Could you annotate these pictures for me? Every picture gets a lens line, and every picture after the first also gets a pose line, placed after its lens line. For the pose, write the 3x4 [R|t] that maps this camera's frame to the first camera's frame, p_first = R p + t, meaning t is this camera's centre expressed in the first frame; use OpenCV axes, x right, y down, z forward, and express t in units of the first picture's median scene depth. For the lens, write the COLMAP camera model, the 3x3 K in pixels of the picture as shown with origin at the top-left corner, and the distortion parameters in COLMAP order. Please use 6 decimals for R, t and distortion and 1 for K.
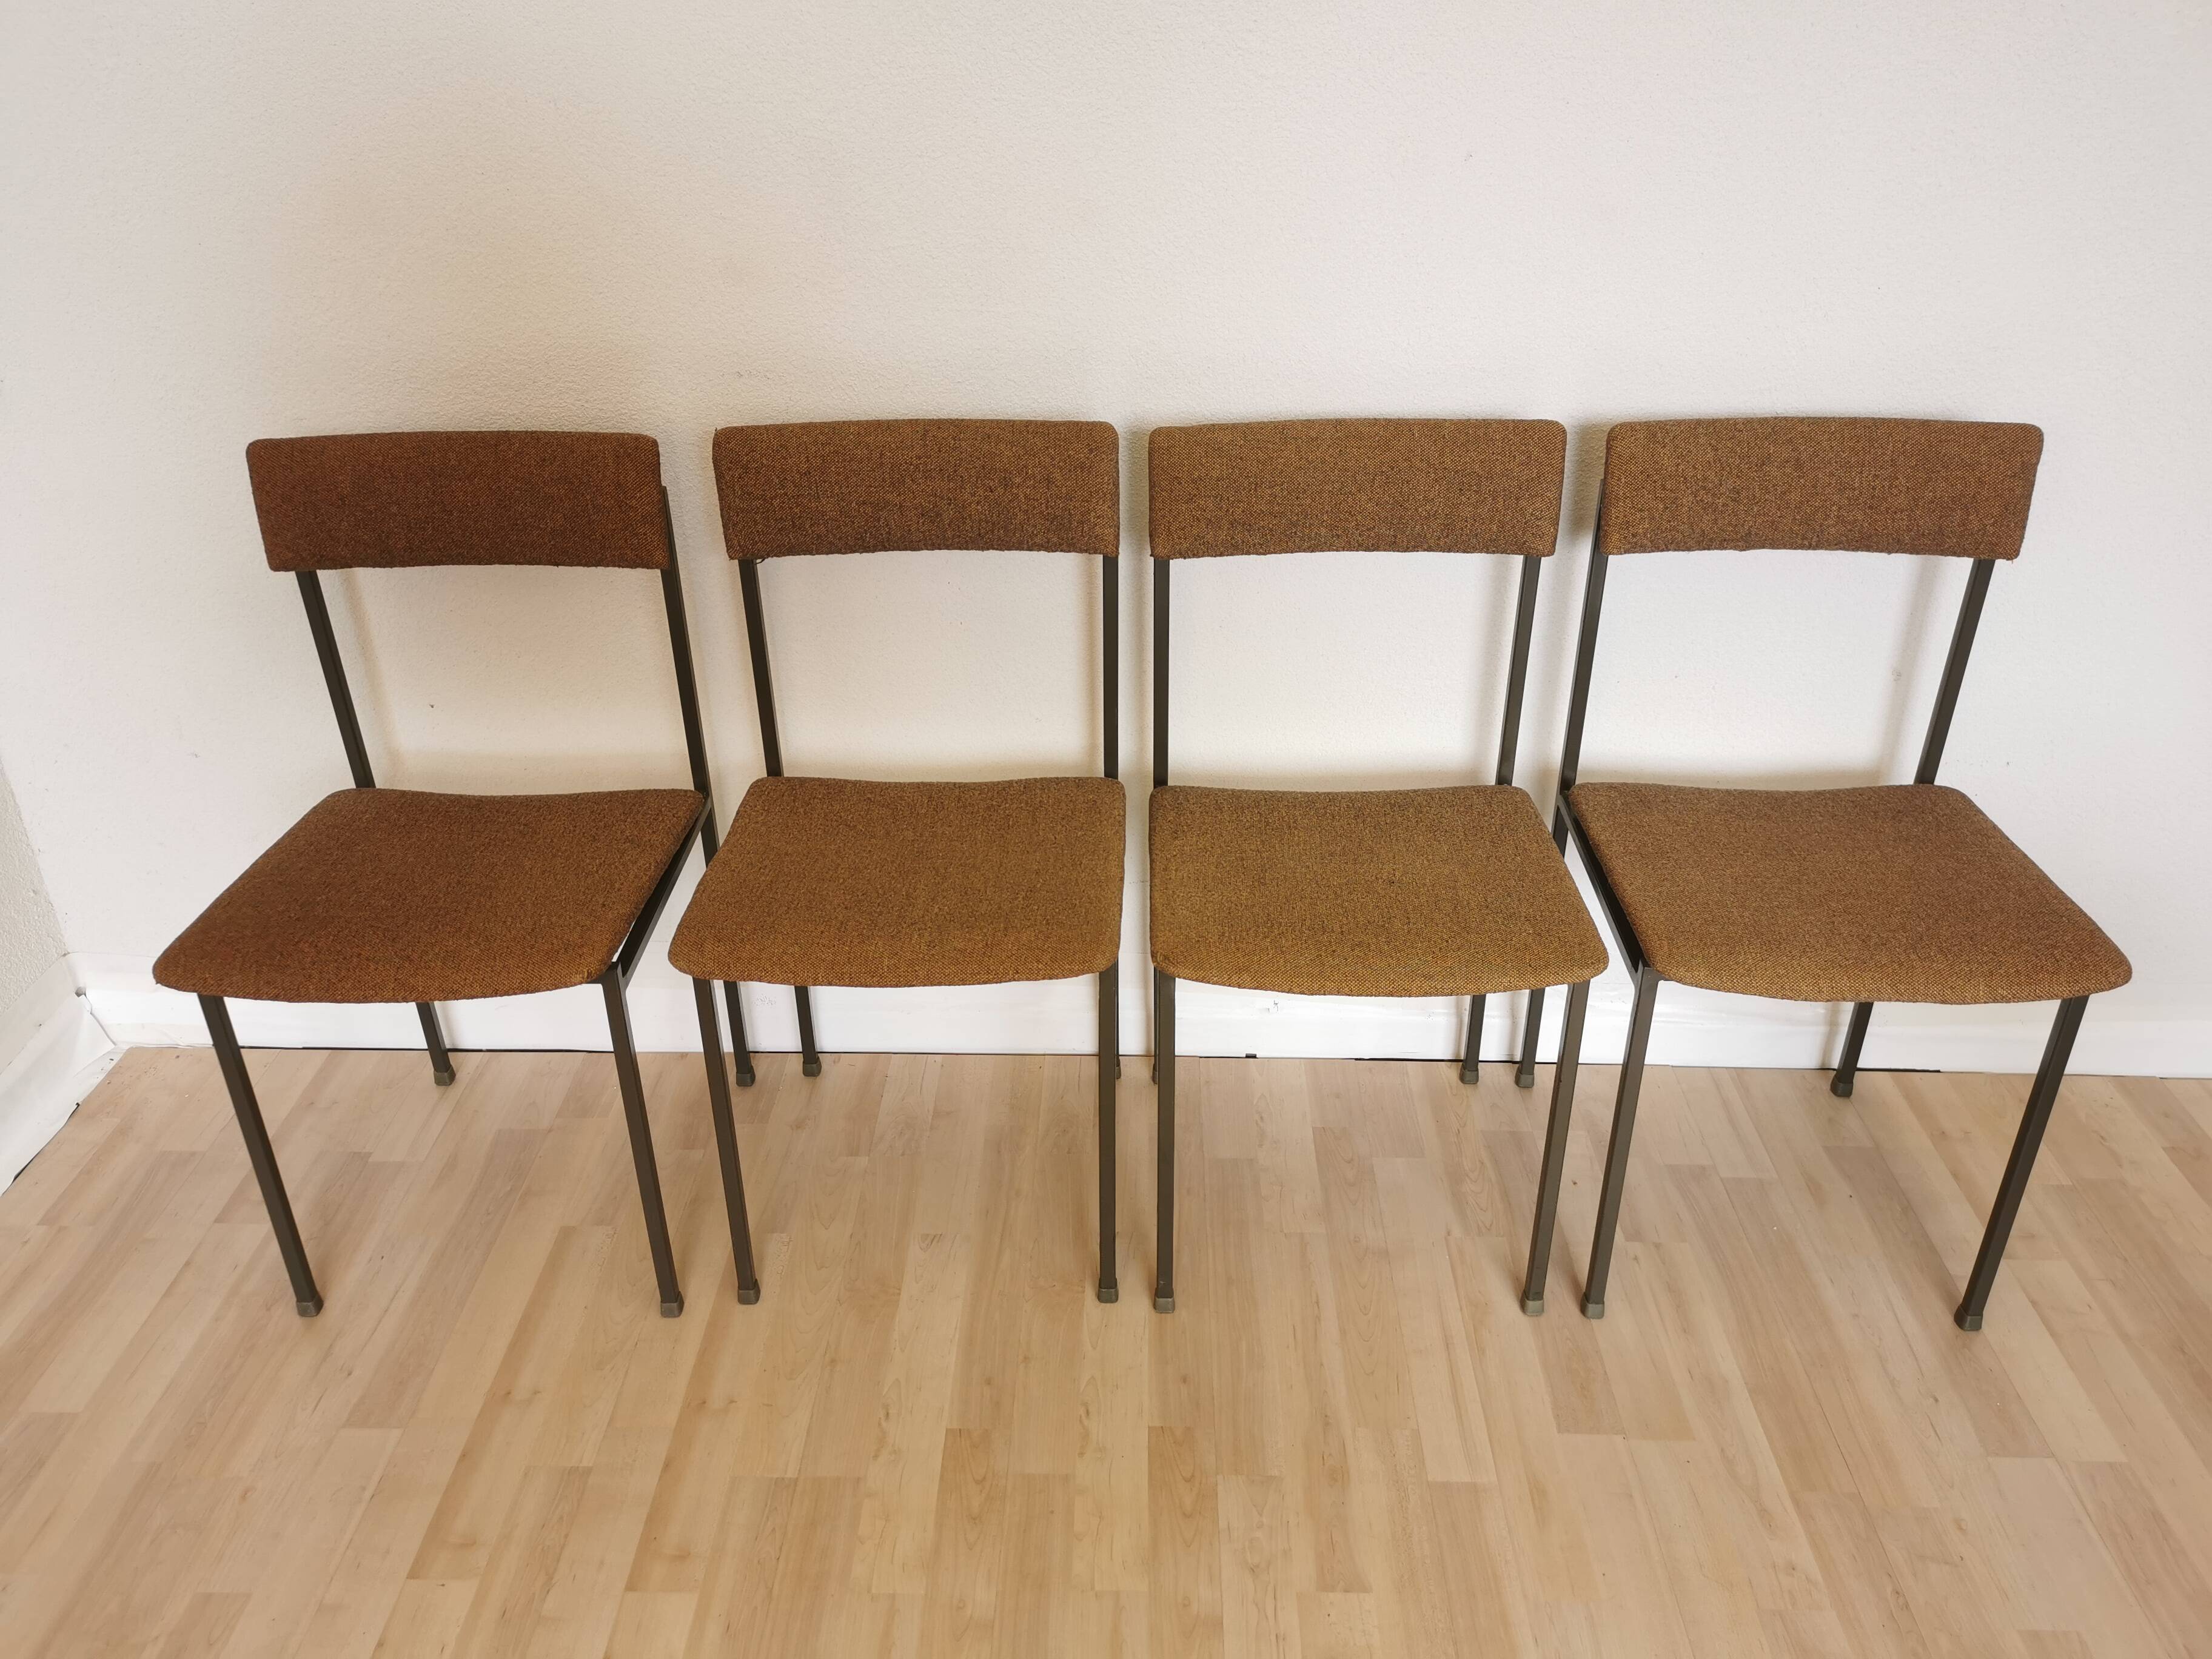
lens RADIAL K [[1699.0, 0, 1095.2], [0, 1699.0, 832.5], [0, 0, 1]] dist [0.053101, -0.056290]
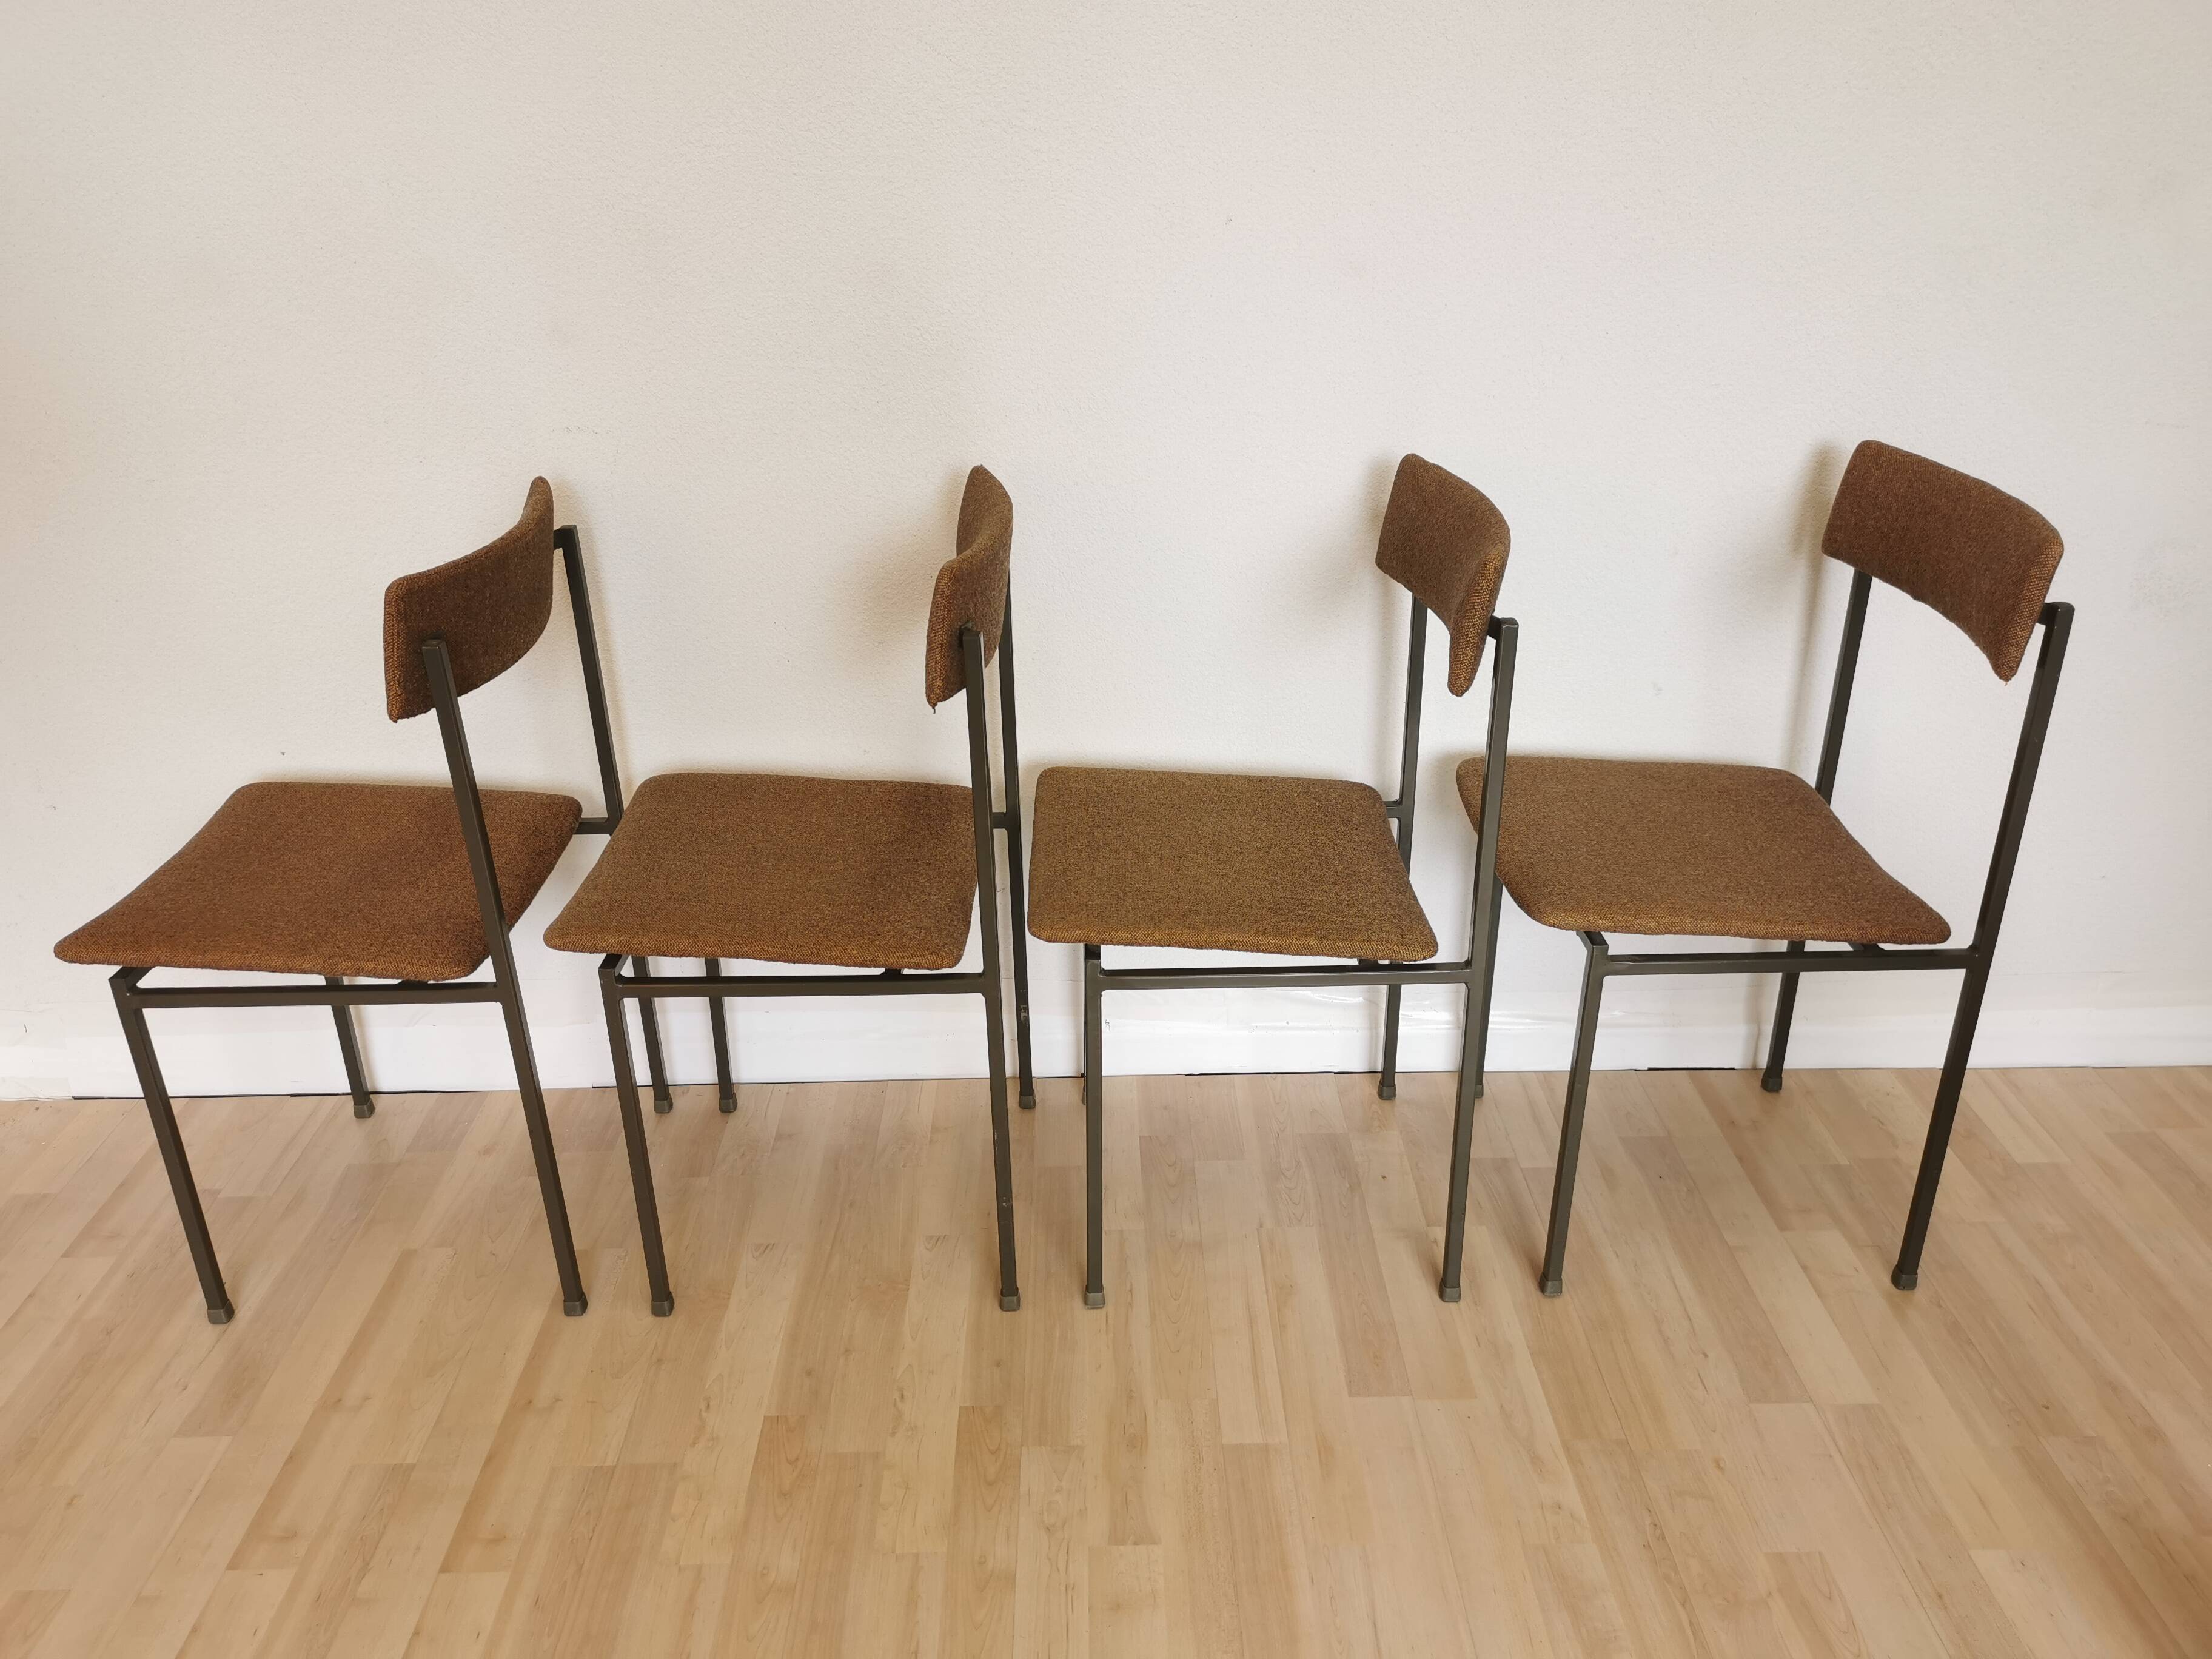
lens RADIAL K [[1699.0, 0, 1095.2], [0, 1699.0, 832.5], [0, 0, 1]] dist [0.053101, -0.056290]
pose [[0.999244, -0.025049, 0.029722, 0.091369], [0.027099, 0.997130, -0.070698, 0.074470], [-0.027866, 0.071450, 0.997055, -0.065756]]
